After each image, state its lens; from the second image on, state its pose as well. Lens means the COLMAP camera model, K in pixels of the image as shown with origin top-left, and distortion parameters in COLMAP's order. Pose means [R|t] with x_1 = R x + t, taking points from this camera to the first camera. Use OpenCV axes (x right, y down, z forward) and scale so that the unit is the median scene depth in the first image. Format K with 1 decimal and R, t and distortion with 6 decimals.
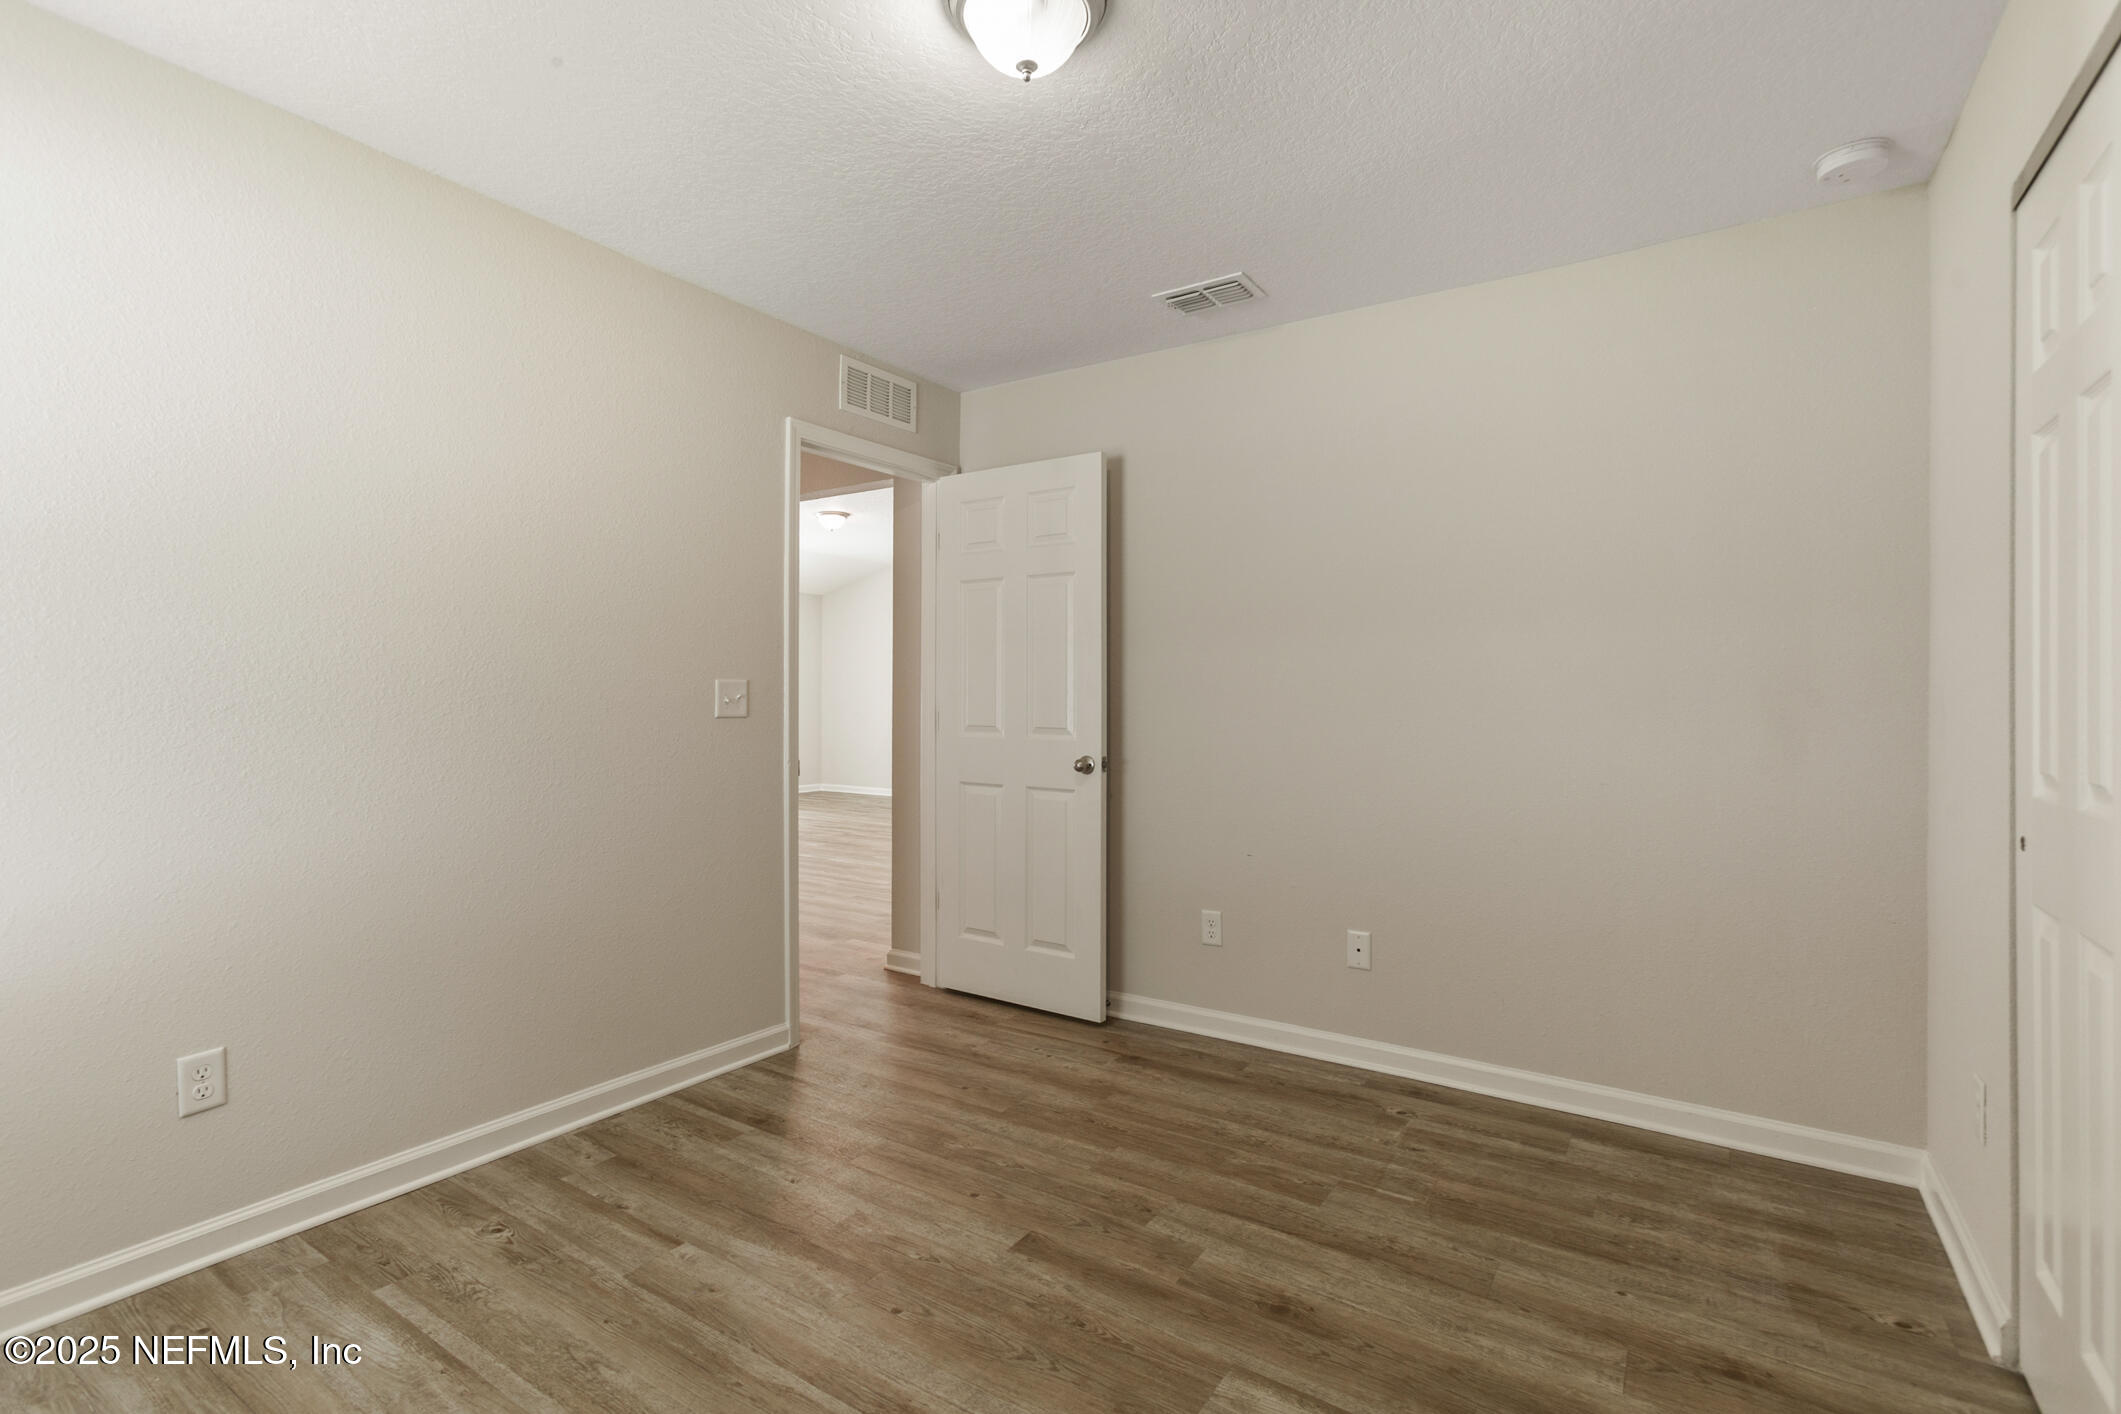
lens RADIAL K [[985.7, 0, 1060.5], [0, 985.7, 690.6], [0, 0, 1]] dist [-0.003743, 0.000723]
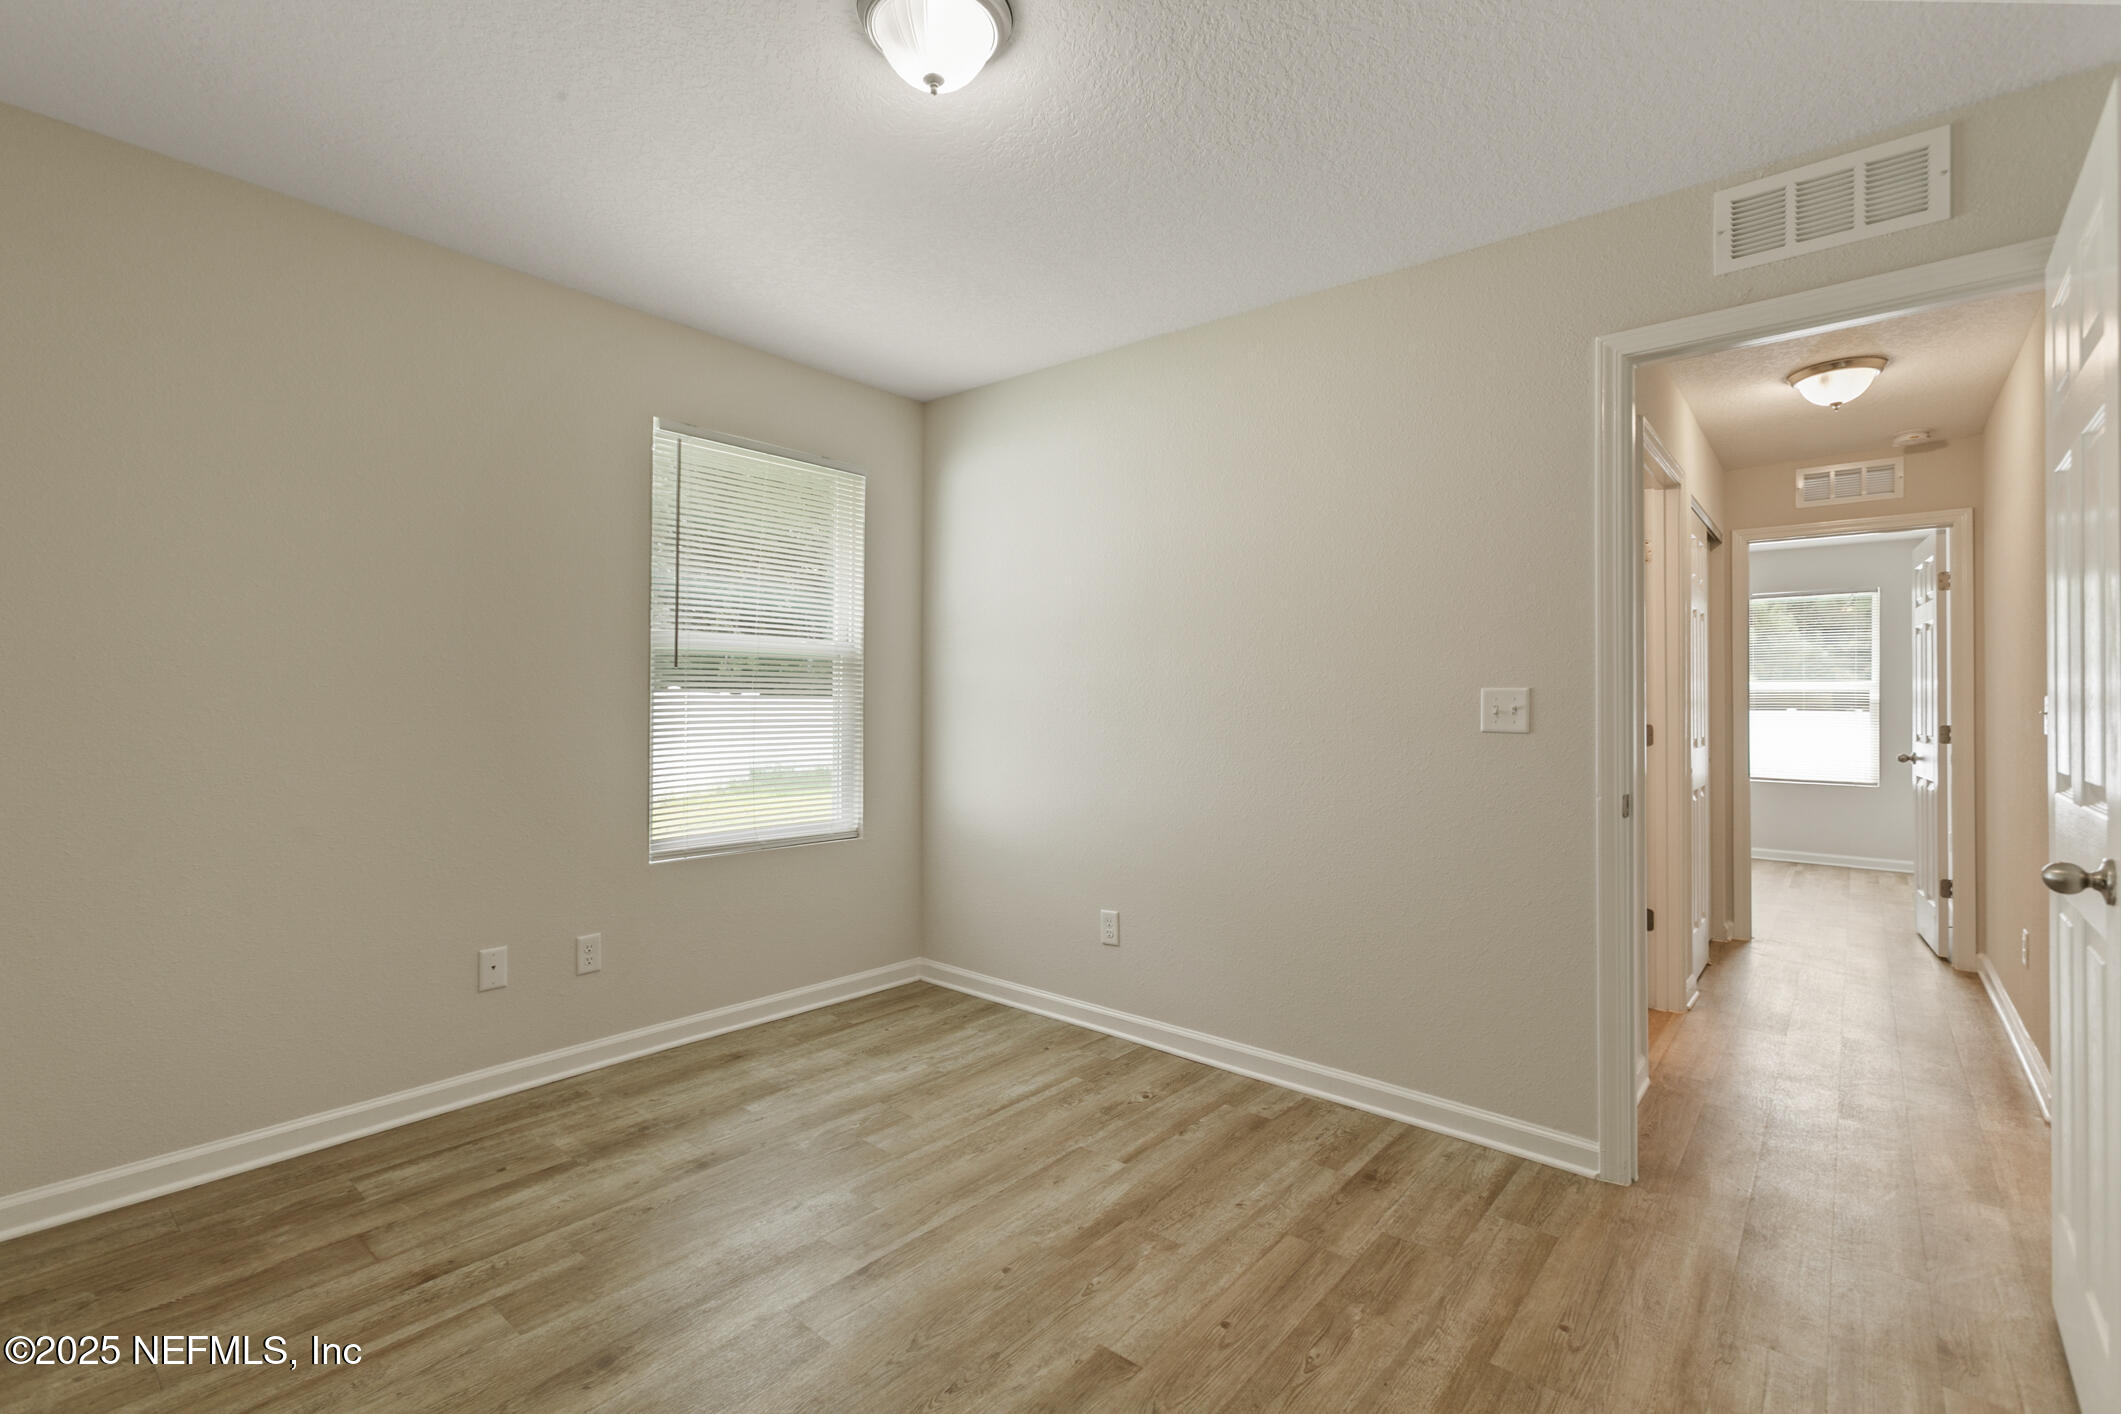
lens RADIAL K [[985.7, 0, 1060.5], [0, 985.7, 690.6], [0, 0, 1]] dist [-0.003743, 0.000723]
pose [[-0.139522, -0.016057, -0.990089, 0.725901], [-0.000570, 0.999870, -0.016135, 0.007479], [0.990219, -0.001687, -0.139513, 0.968000]]
